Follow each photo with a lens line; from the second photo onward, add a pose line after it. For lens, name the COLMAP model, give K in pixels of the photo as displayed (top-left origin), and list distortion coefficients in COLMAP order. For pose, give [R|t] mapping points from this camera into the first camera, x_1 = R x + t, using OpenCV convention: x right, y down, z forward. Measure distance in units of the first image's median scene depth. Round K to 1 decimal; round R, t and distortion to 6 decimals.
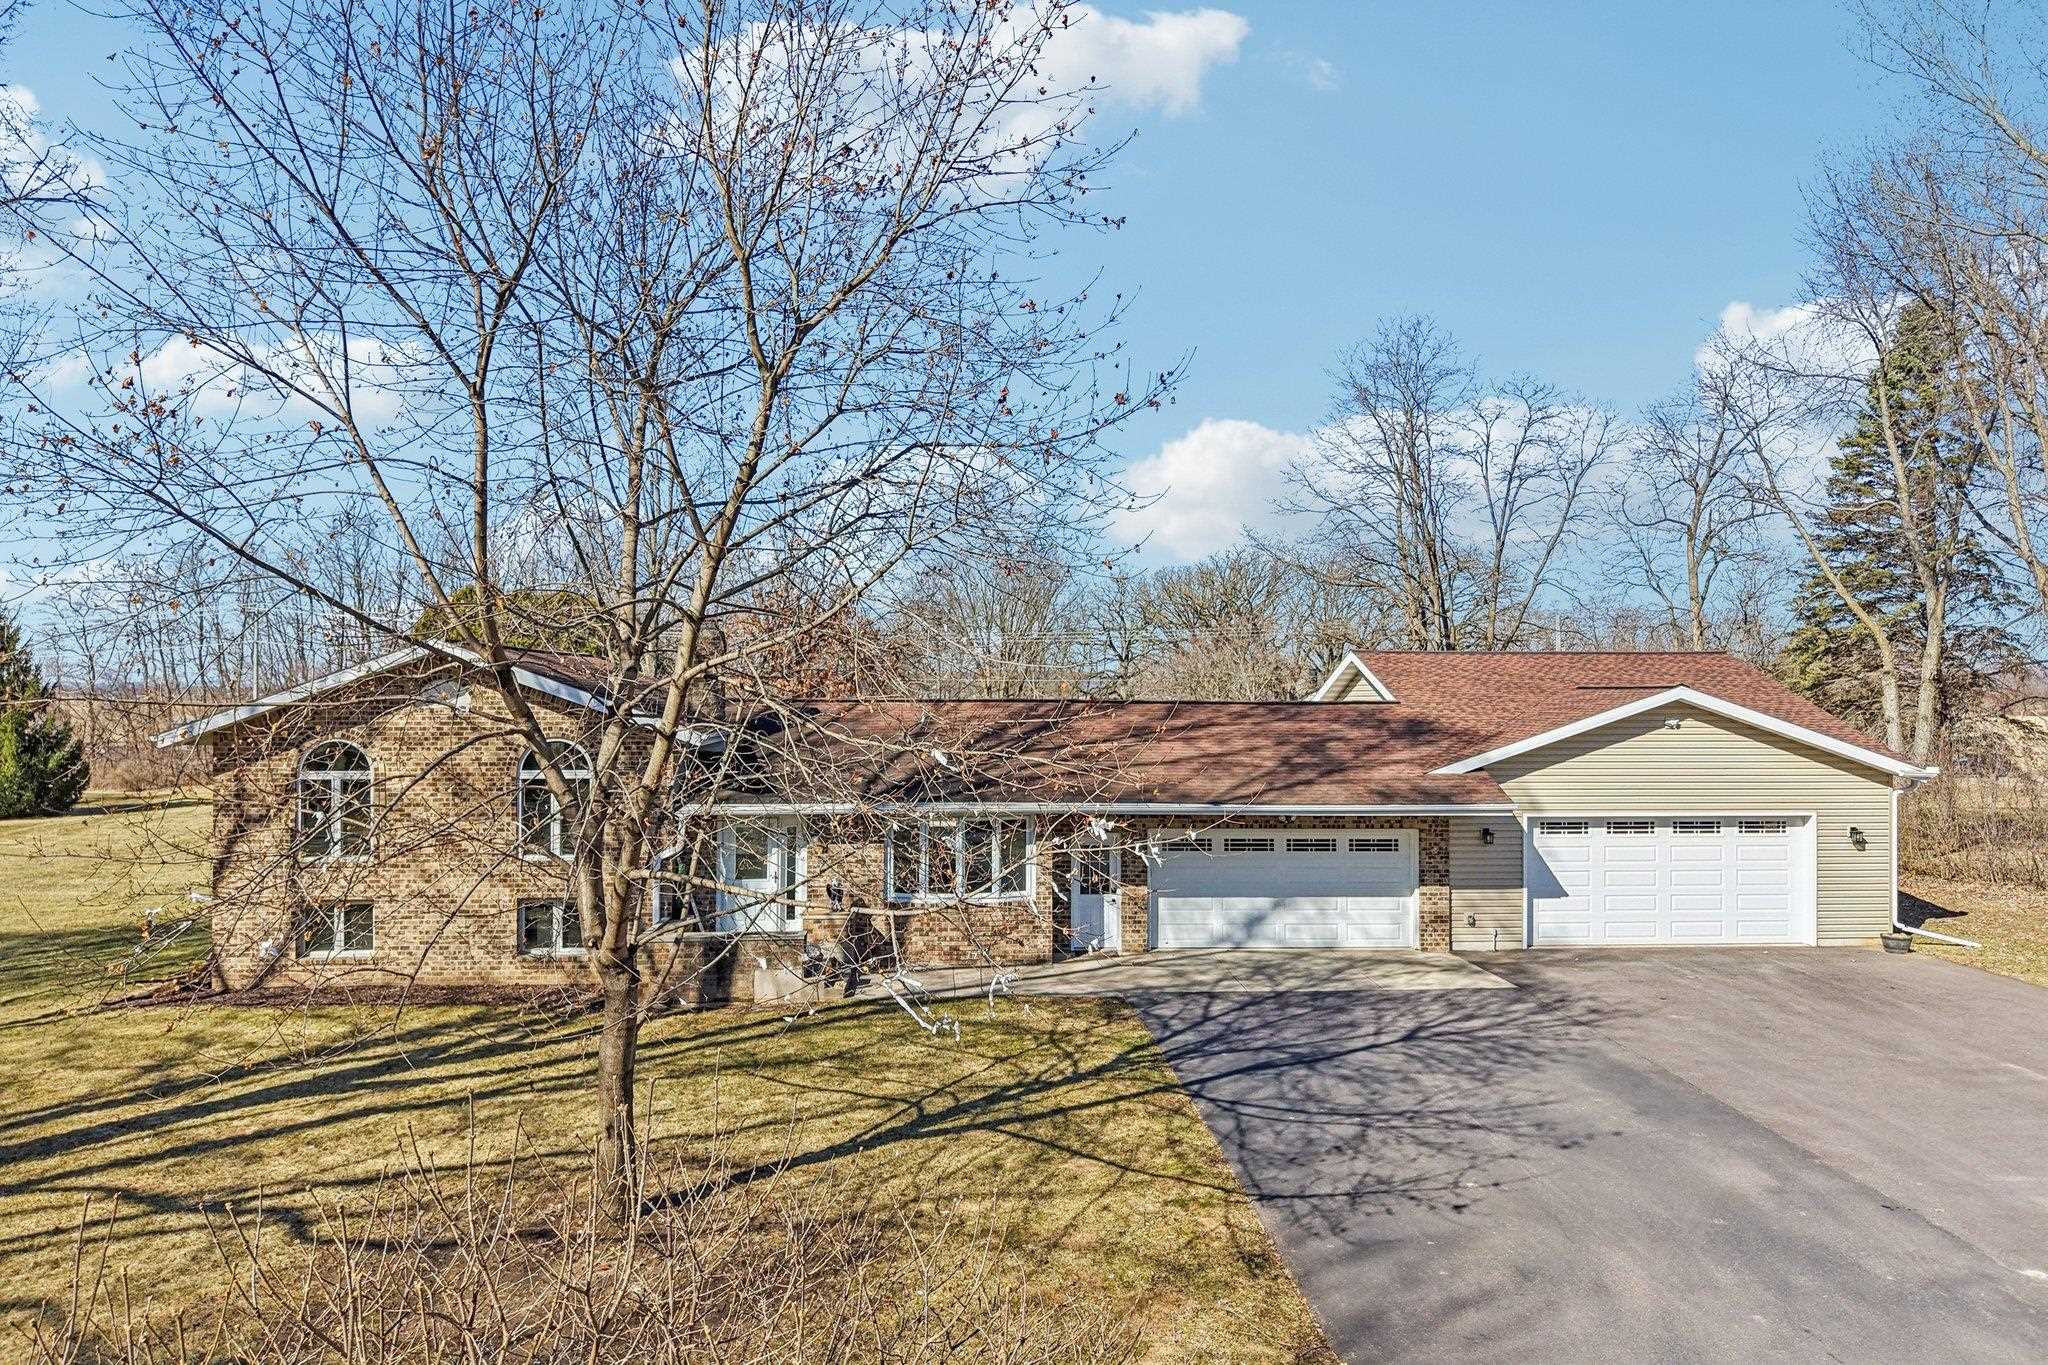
lens RADIAL K [[1388.0, 0, 1023.5], [0, 1388.0, 714.8], [0, 0, 1]] dist [0.009282, -0.021362]
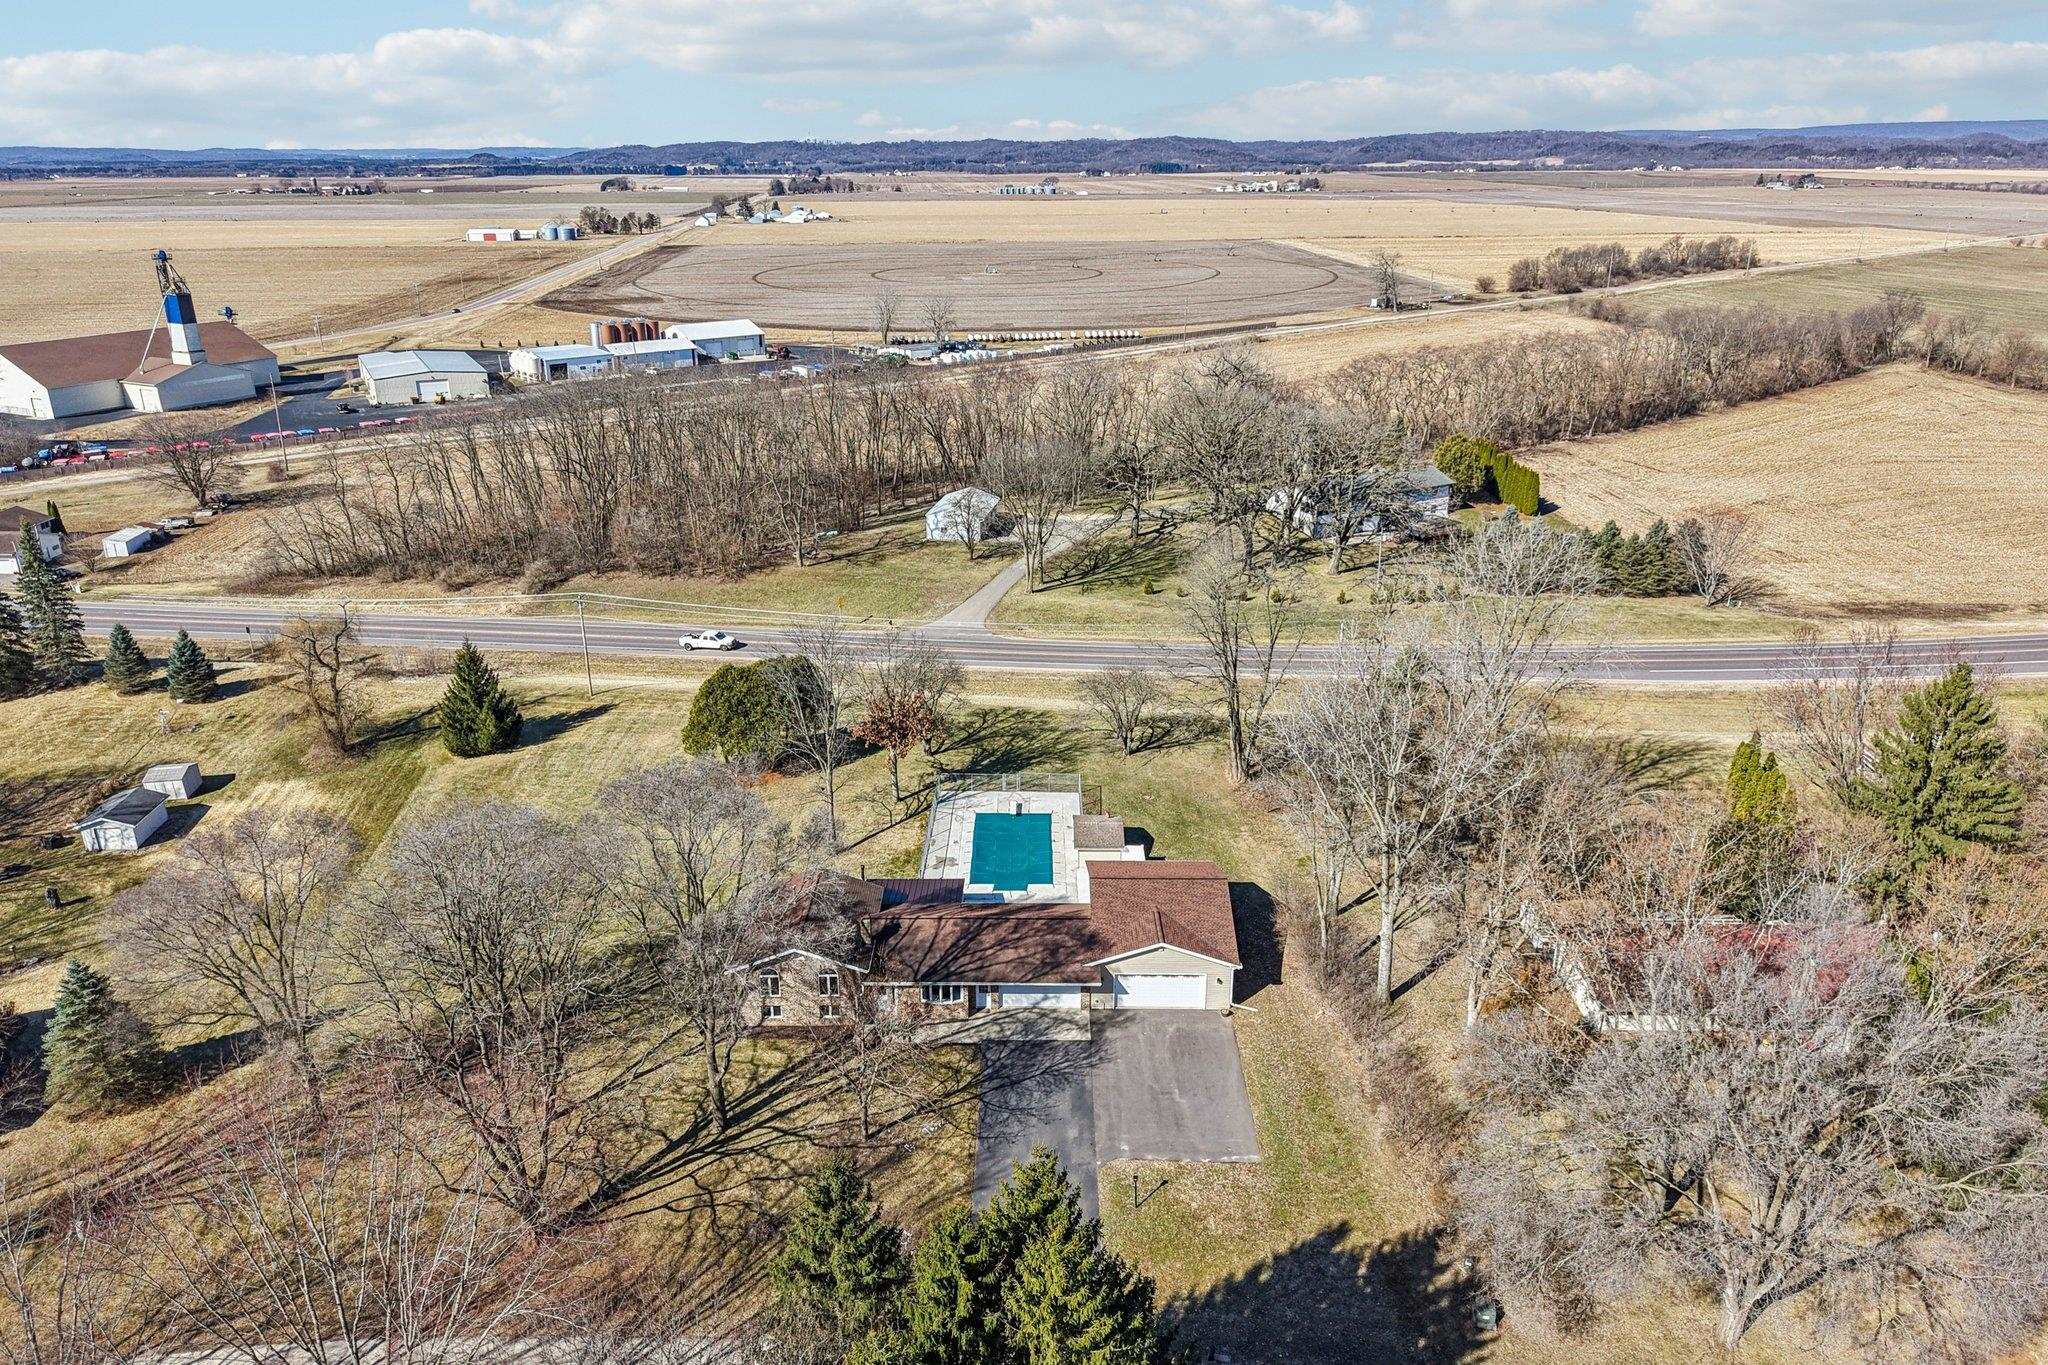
lens RADIAL K [[1388.0, 0, 1023.5], [0, 1388.0, 714.8], [0, 0, 1]] dist [0.009282, -0.021362]
pose [[0.996658, 0.024358, -0.077970, 0.436828], [0.005526, 0.932216, 0.361859, -1.905120], [0.081499, -0.361081, 0.928966, -2.073083]]
